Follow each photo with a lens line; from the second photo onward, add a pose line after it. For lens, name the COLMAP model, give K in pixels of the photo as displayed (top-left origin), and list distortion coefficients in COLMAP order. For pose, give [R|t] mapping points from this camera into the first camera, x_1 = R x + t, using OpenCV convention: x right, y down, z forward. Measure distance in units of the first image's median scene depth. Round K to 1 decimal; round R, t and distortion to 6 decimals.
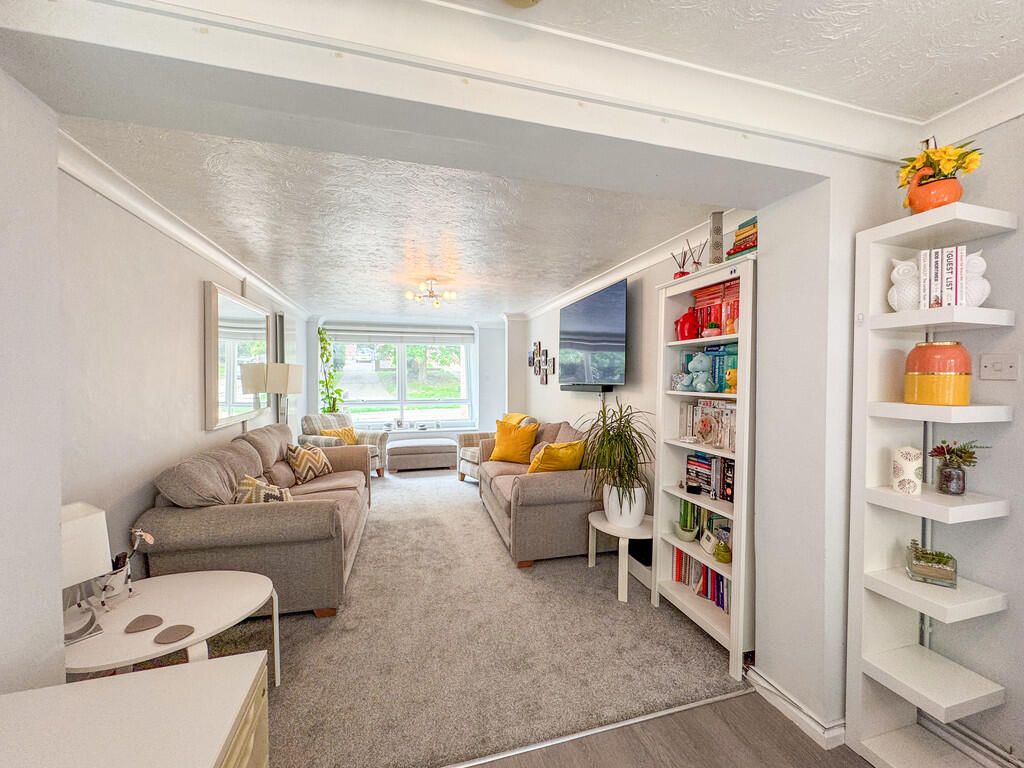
lens RADIAL K [[408.1, 0, 511.6], [0, 408.1, 383.7], [0, 0, 1]] dist [-0.002731, 0.000502]
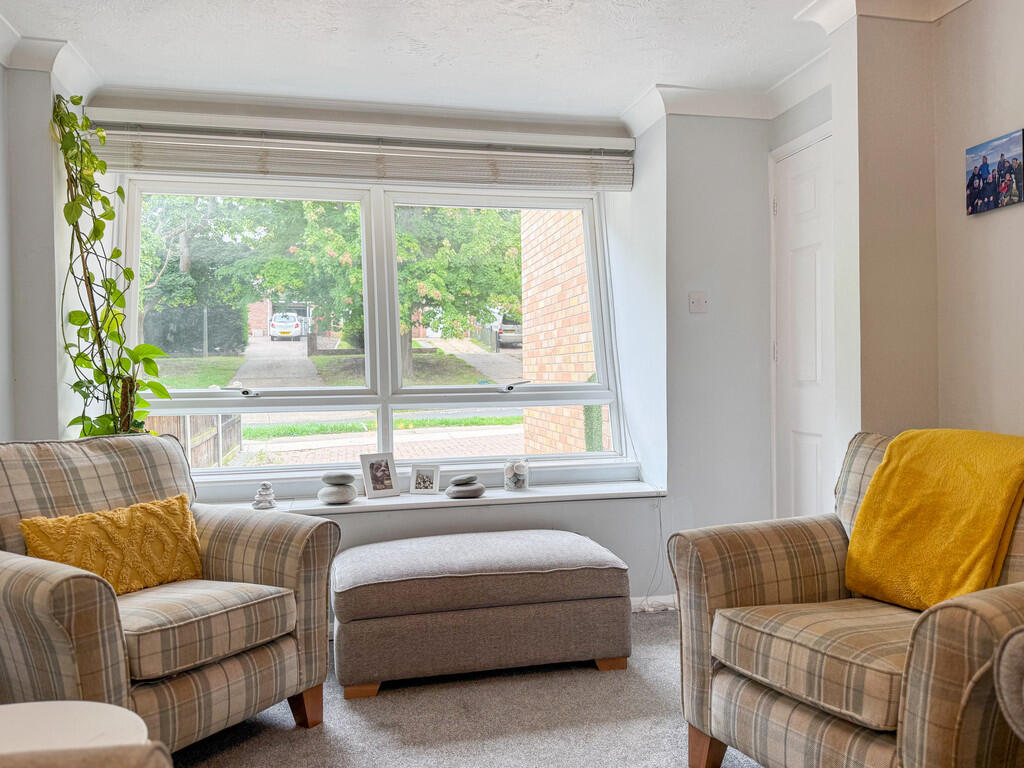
lens RADIAL K [[742.5, 0, 510.0], [0, 742.5, 379.1], [0, 0, 1]] dist [0.042237, -0.000225]
pose [[0.998026, -0.017513, -0.060309, -0.253494], [0.017198, 0.999836, -0.005723, 0.063390], [0.060399, 0.004674, 0.998163, 0.826424]]
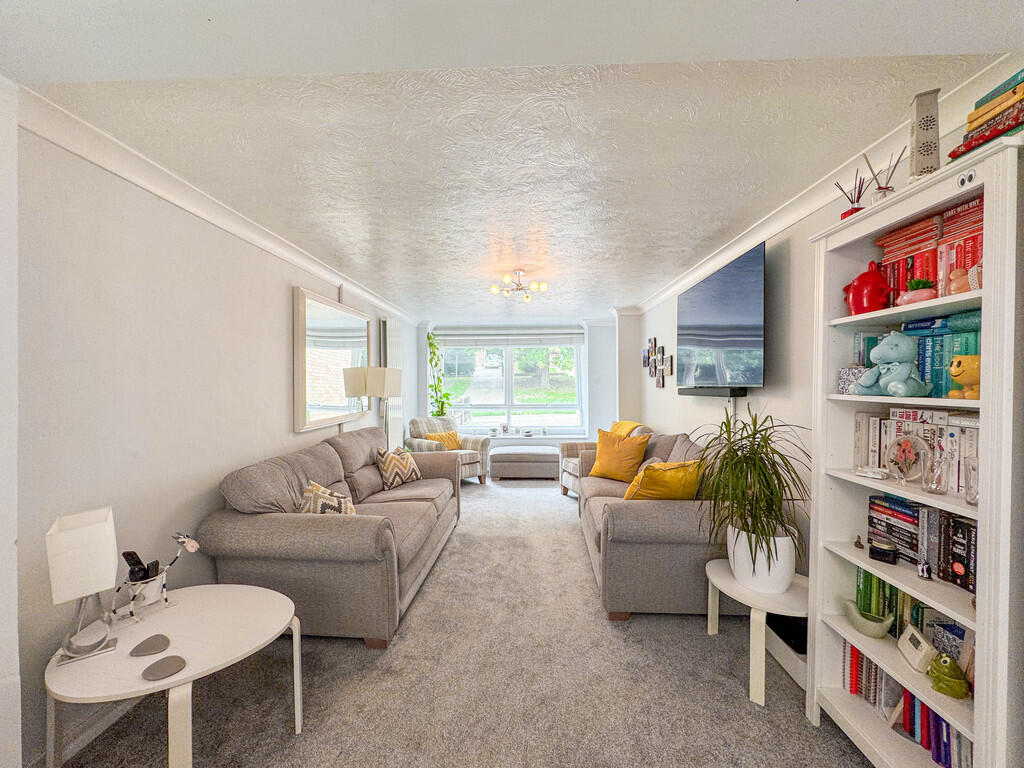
lens RADIAL K [[408.1, 0, 511.6], [0, 408.1, 383.7], [0, 0, 1]] dist [-0.002731, 0.000502]
pose [[0.952528, -0.006091, -0.304390, 0.055906], [0.002456, 0.999921, -0.012322, 0.003990], [0.304441, 0.010990, 0.952468, 0.133675]]
